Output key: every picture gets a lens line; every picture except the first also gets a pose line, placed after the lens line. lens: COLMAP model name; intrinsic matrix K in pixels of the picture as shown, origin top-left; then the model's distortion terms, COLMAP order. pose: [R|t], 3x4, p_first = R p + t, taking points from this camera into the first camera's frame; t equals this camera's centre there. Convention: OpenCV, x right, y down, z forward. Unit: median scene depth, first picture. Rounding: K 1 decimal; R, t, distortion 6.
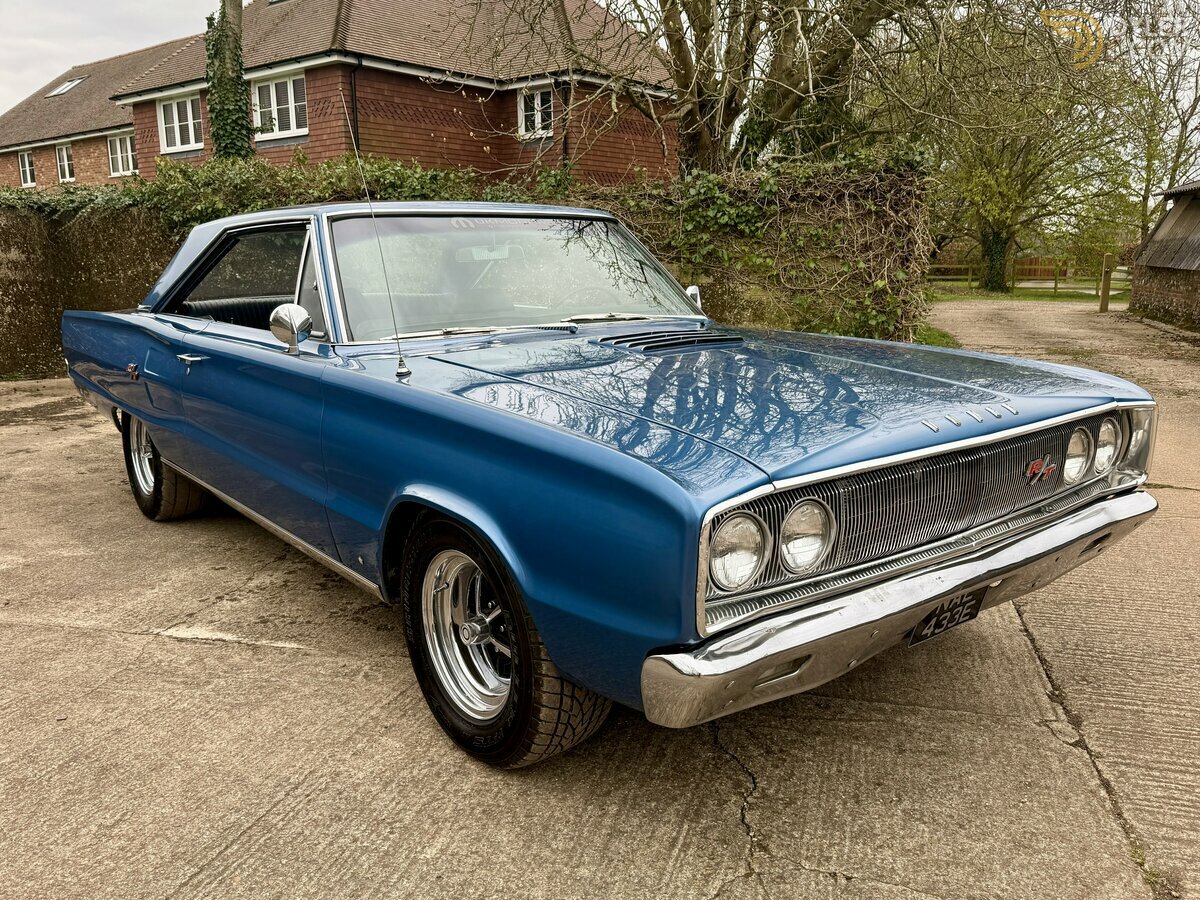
lens RADIAL K [[933.4, 0, 569.7], [0, 933.4, 435.1], [0, 0, 1]] dist [0.089147, -0.151054]
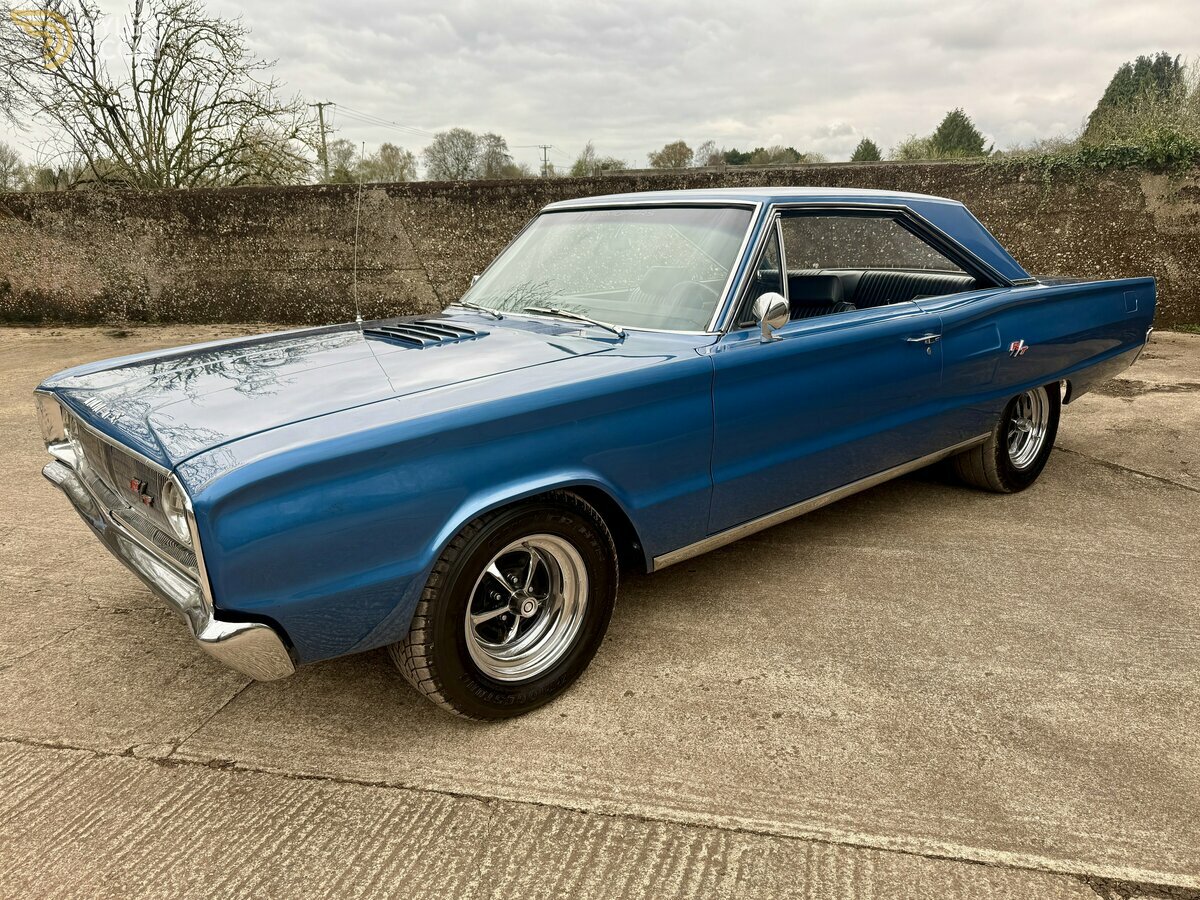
lens RADIAL K [[864.4, 0, 623.5], [0, 864.4, 457.4], [0, 0, 1]] dist [0.064453, -0.091206]
pose [[0.081858, 0.276899, -0.957406, 0.379130], [-0.170364, 0.950379, 0.260300, -0.088383], [0.981975, 0.141800, 0.124970, 0.365922]]
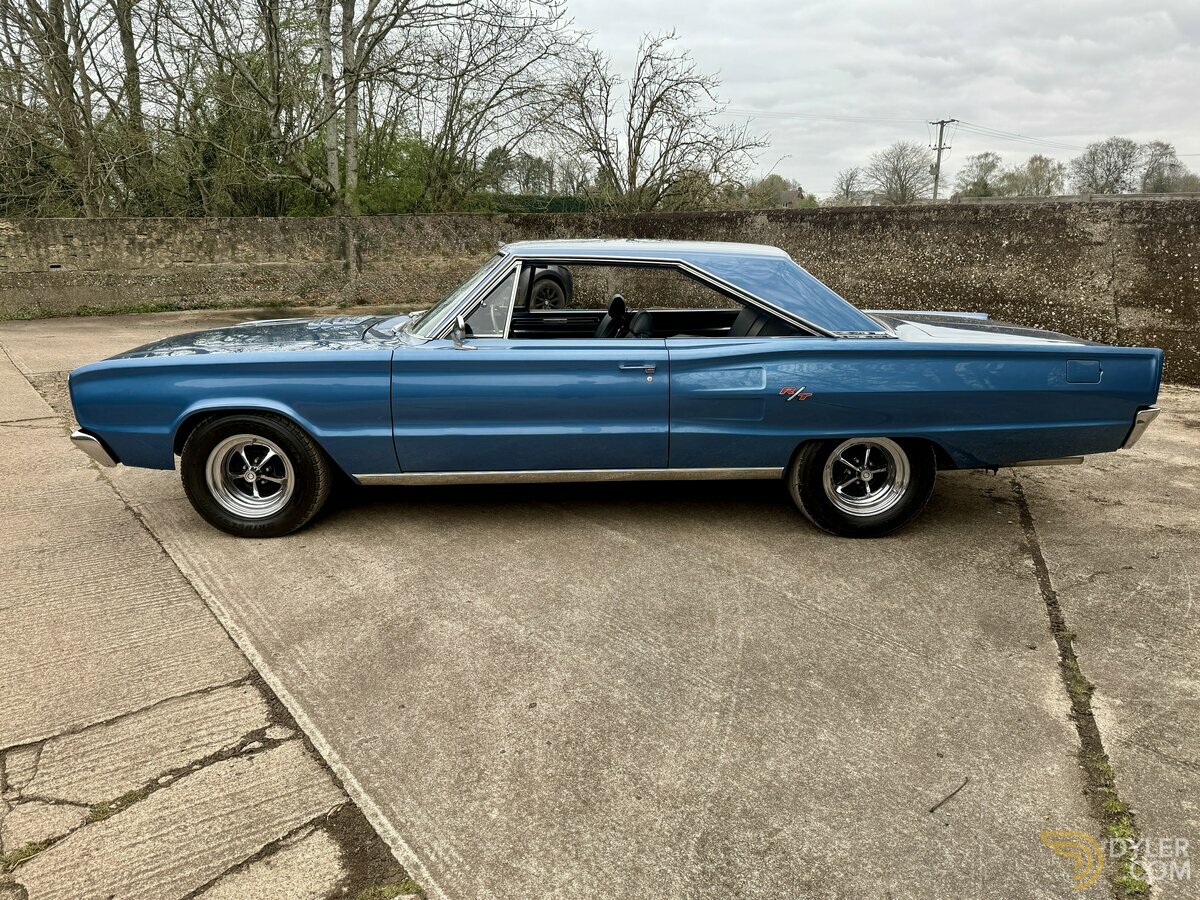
lens RADIAL K [[831.6, 0, 600.0], [0, 831.6, 450.0], [0, 0, 1]] dist [0.001058, -0.035832]
pose [[-0.589639, 0.216722, -0.778047, 0.385910], [-0.145137, 0.919214, 0.366035, -0.180933], [0.794519, 0.328752, -0.510550, 0.765645]]
